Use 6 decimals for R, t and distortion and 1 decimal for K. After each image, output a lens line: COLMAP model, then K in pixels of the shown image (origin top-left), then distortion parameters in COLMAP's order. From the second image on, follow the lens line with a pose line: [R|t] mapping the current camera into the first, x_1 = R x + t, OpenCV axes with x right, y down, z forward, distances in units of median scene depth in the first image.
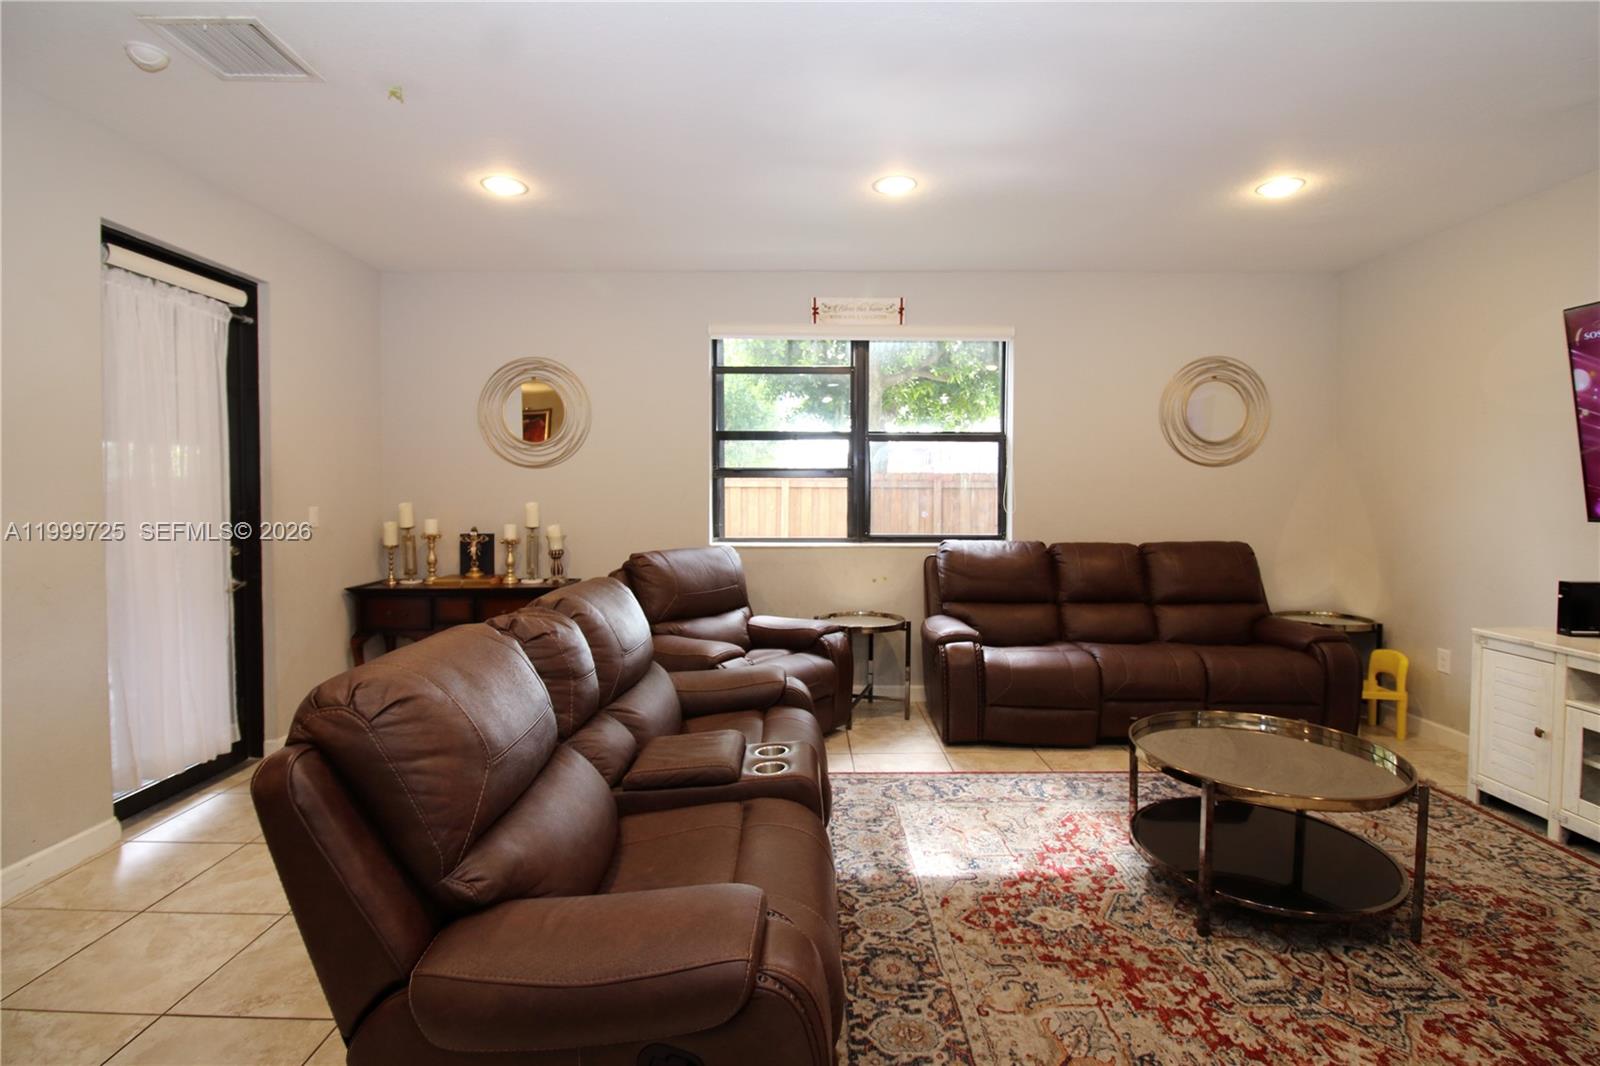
lens RADIAL K [[737.9, 0, 809.8], [0, 737.9, 509.4], [0, 0, 1]] dist [0.000958, -0.014056]
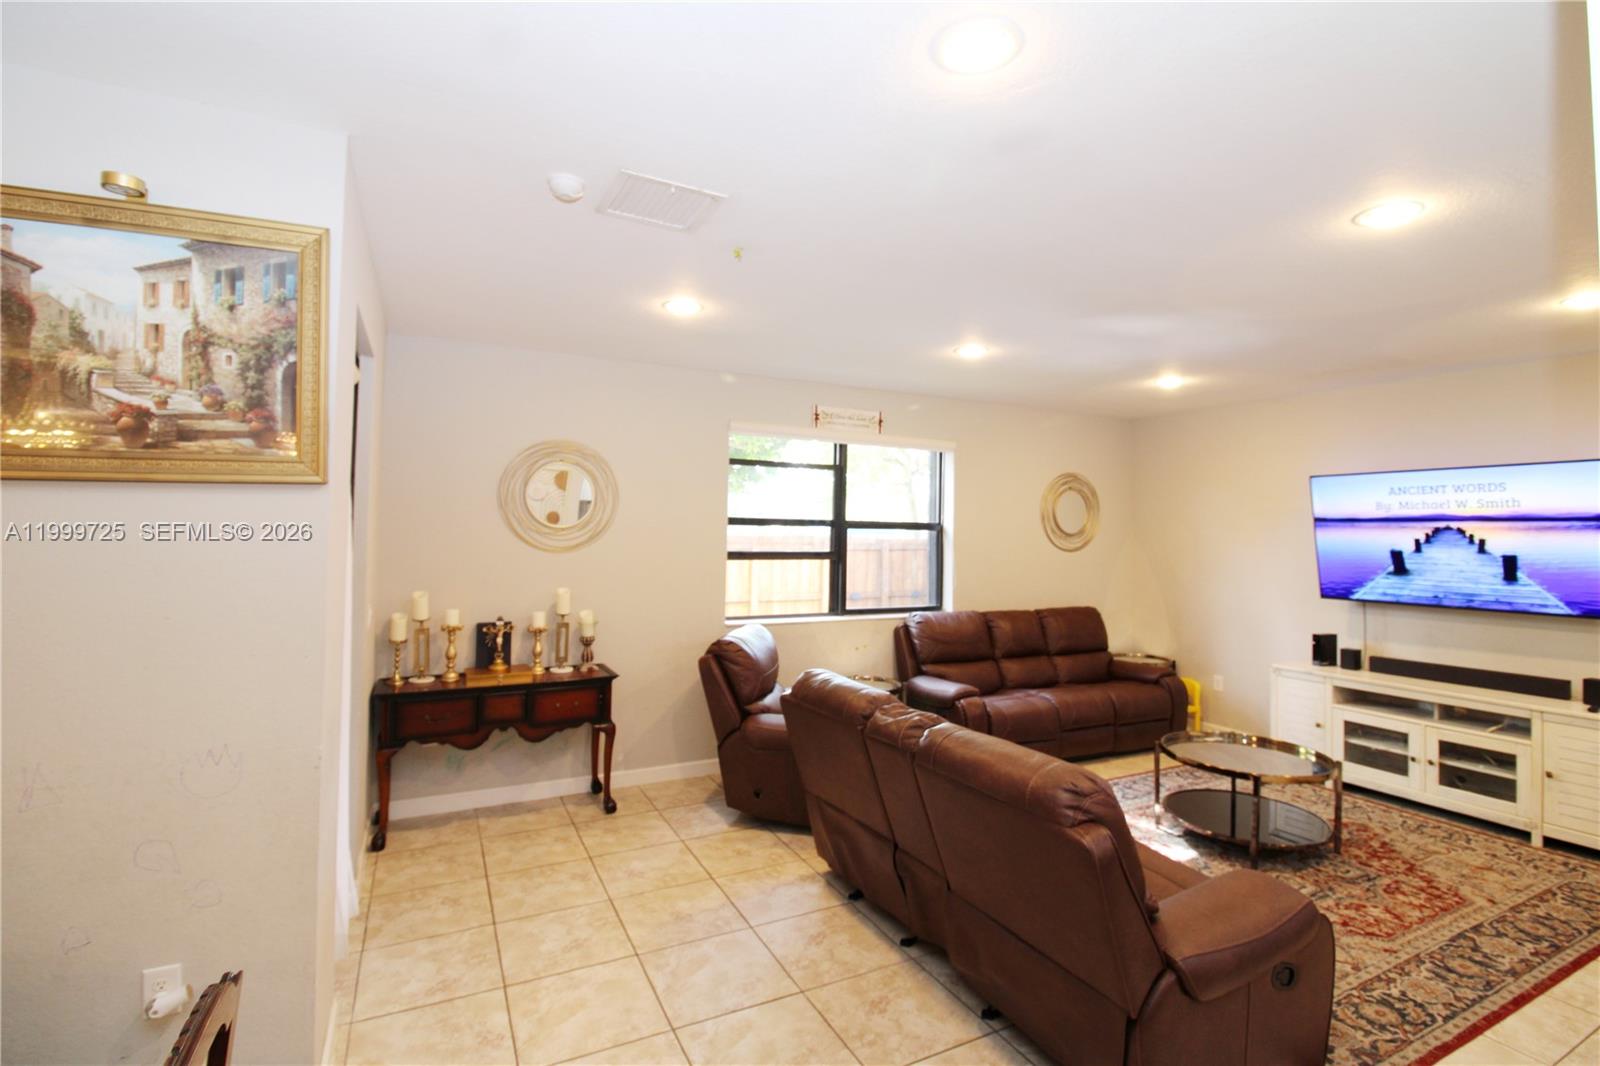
lens RADIAL K [[737.9, 0, 809.8], [0, 737.9, 509.4], [0, 0, 1]] dist [0.000958, -0.014056]
pose [[0.894870, 0.027653, 0.445470, -0.552191], [-0.003074, 0.998437, -0.055804, -0.063811], [-0.446317, 0.048568, 0.893556, -0.024020]]
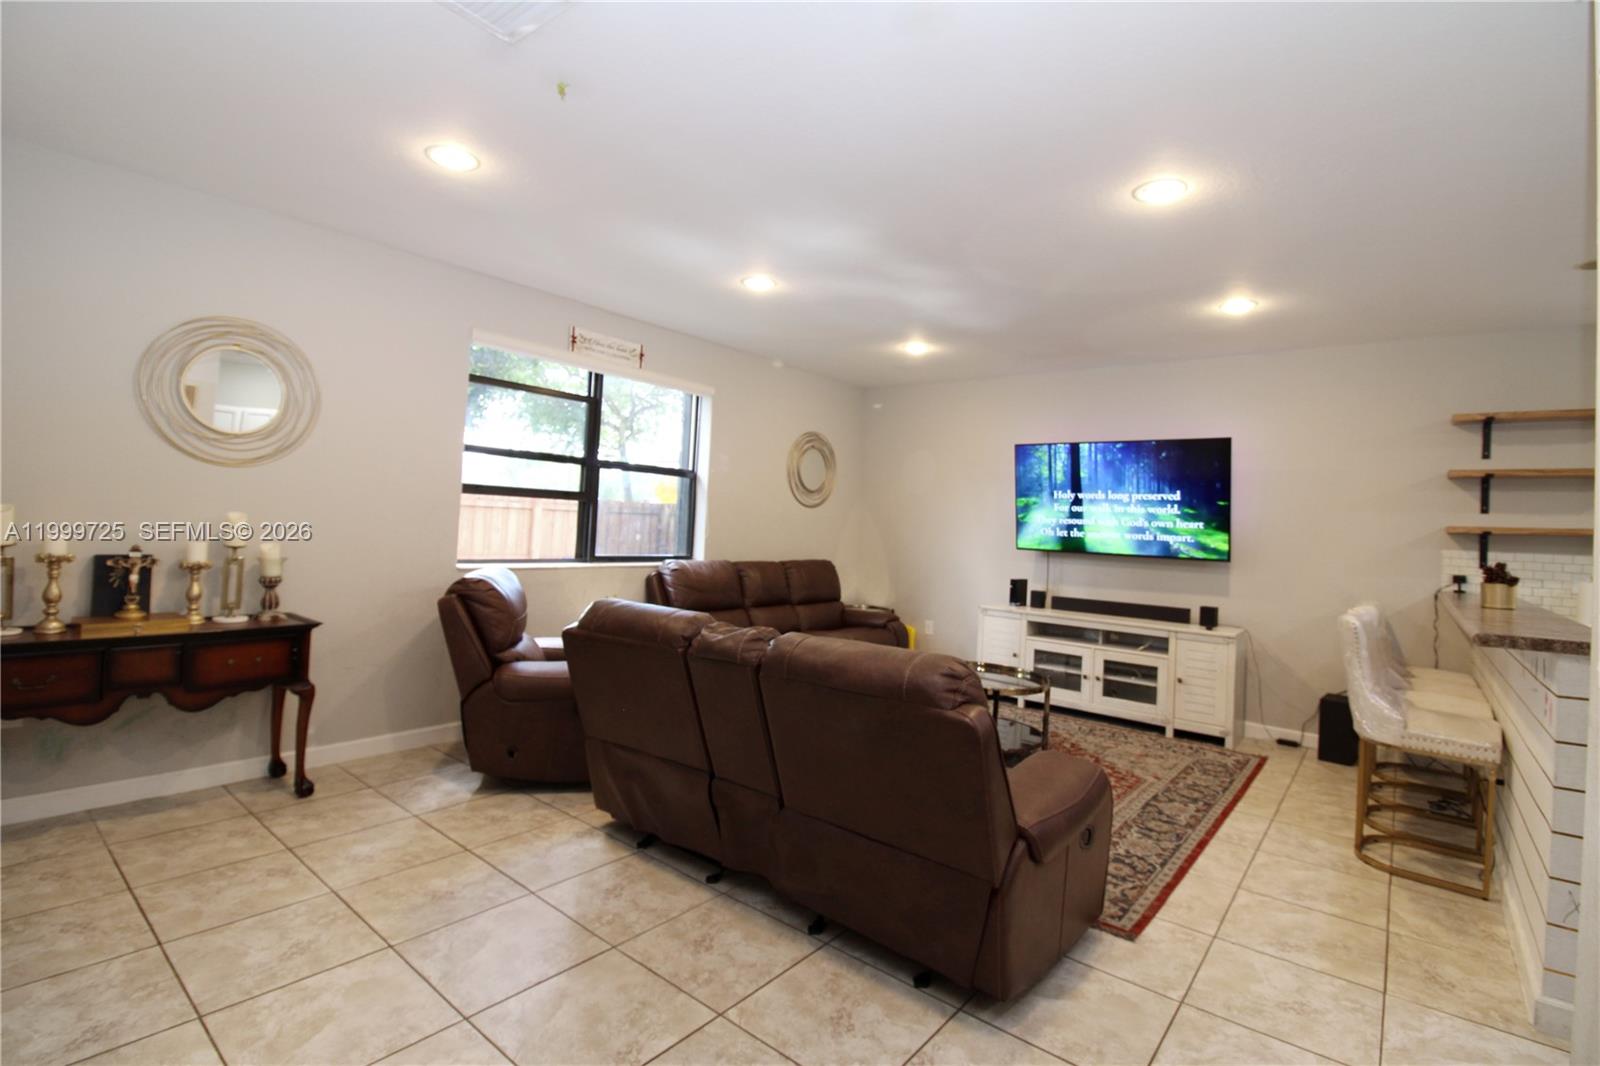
lens RADIAL K [[737.9, 0, 809.8], [0, 737.9, 509.4], [0, 0, 1]] dist [0.000958, -0.014056]
pose [[0.635472, 0.046007, 0.770752, -0.612449], [-0.027902, 0.998940, -0.036623, -0.001947], [-0.771619, 0.001768, 0.636082, 0.090963]]
